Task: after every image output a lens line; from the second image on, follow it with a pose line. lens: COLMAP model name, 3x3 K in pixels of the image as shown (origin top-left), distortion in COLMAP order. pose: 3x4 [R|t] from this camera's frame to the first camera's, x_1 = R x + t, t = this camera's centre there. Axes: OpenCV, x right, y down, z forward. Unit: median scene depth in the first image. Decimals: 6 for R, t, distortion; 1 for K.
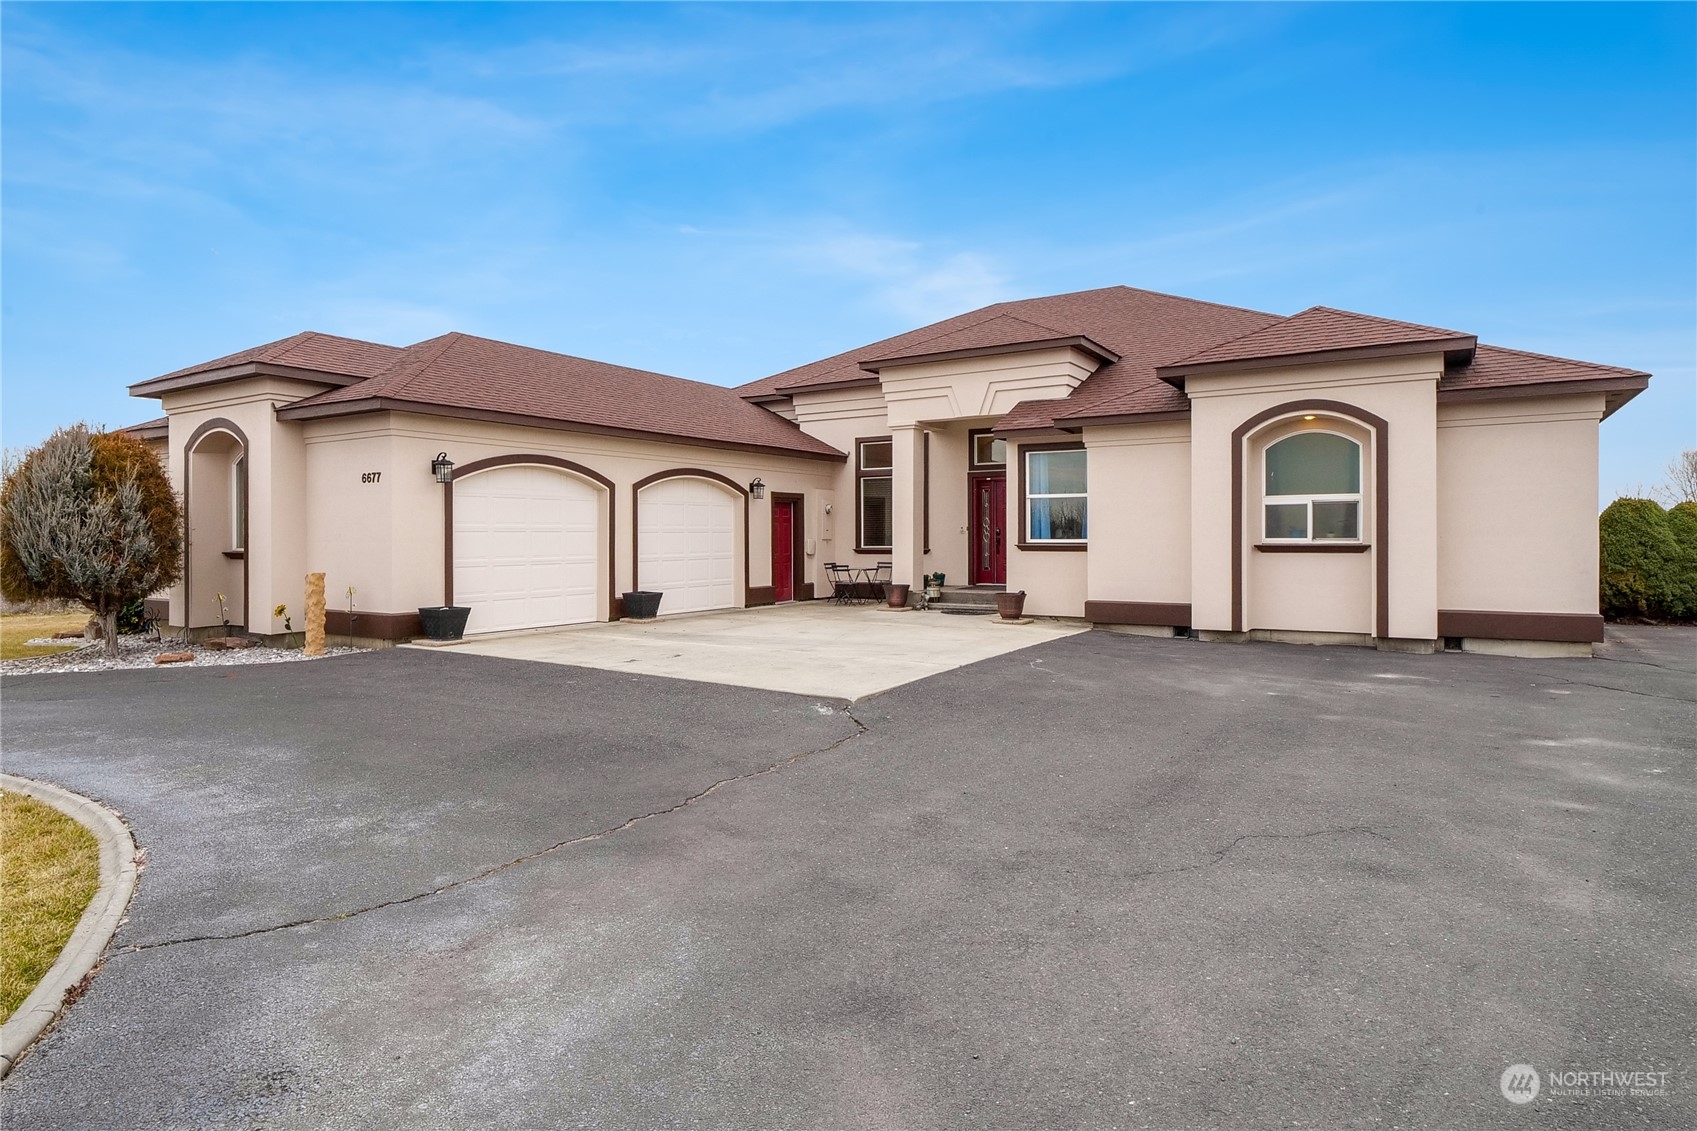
lens RADIAL K [[966.6, 0, 849.6], [0, 966.6, 553.0], [0, 0, 1]] dist [0.001764, 0.000390]
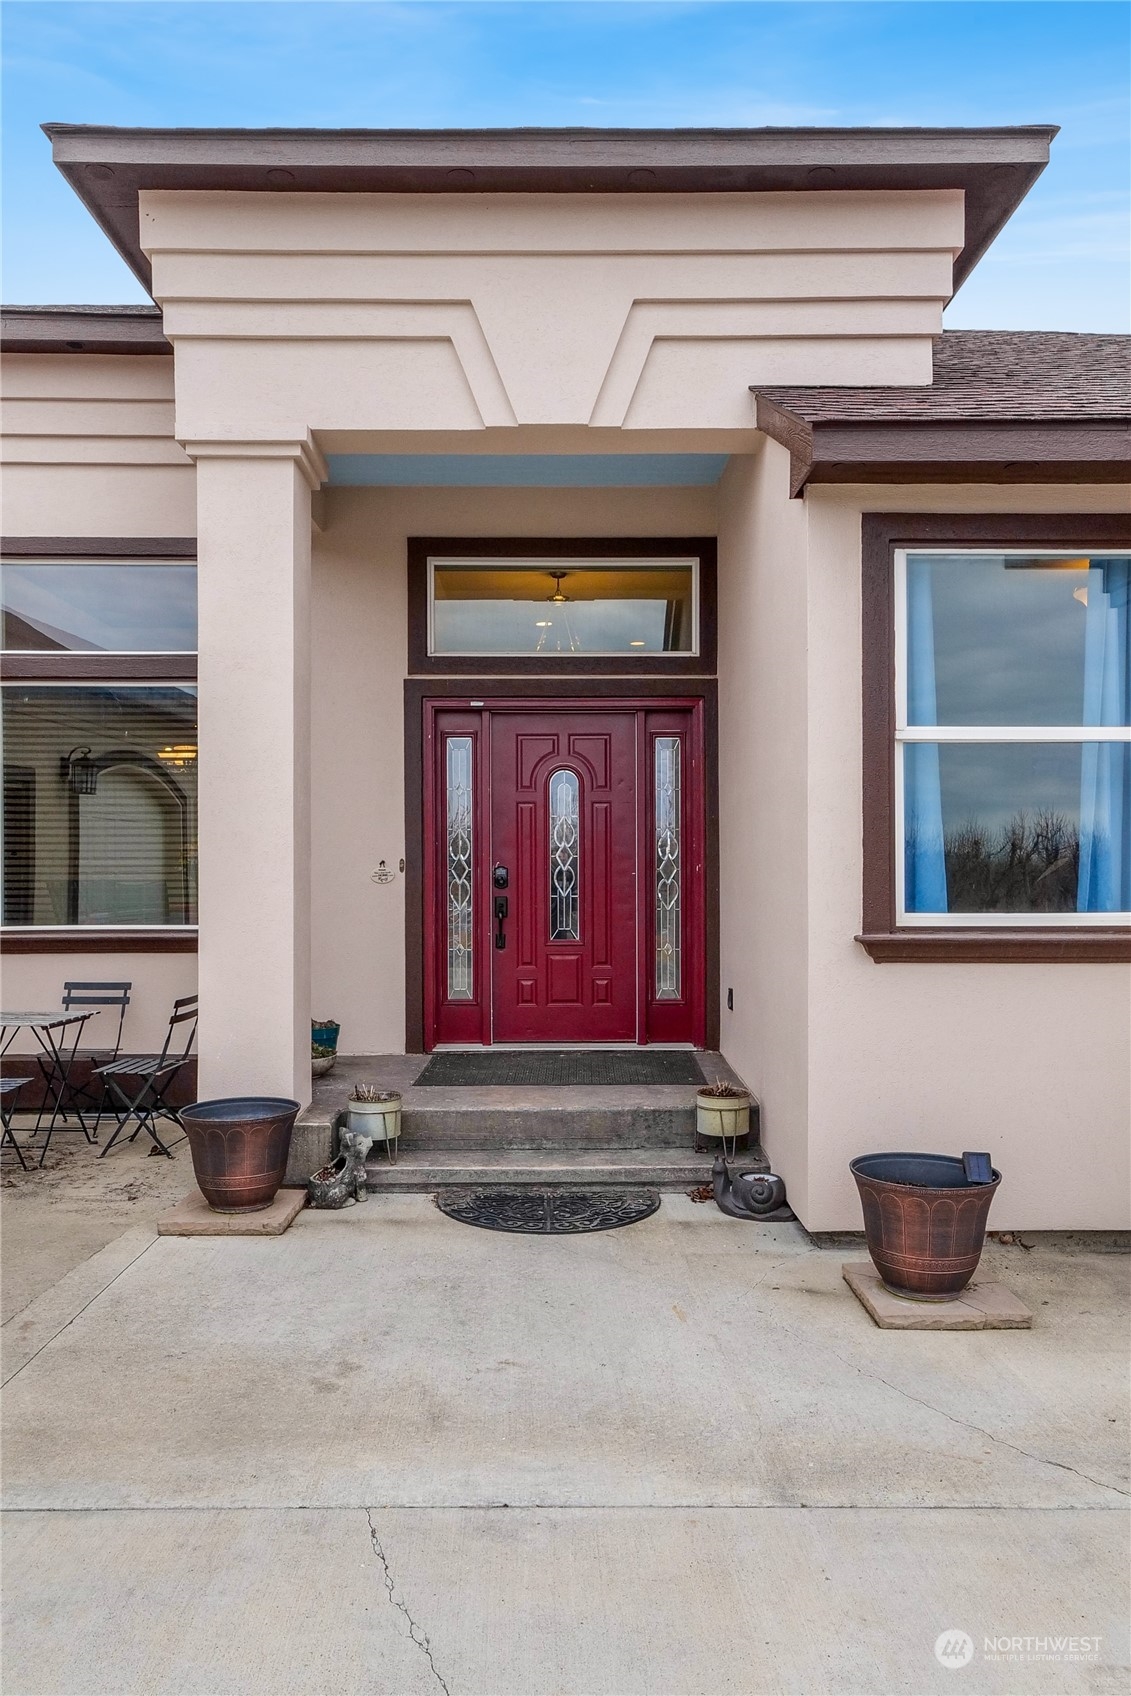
lens RADIAL K [[1194.5, 0, 538.8], [0, 1194.5, 878.5], [0, 0, 1]] dist [0.001109, 0.000074]
pose [[0.848172, 0.002137, 0.529716, -0.044597], [0.005168, 0.999911, -0.012308, -0.018387], [-0.529696, 0.013177, 0.848086, 0.742622]]
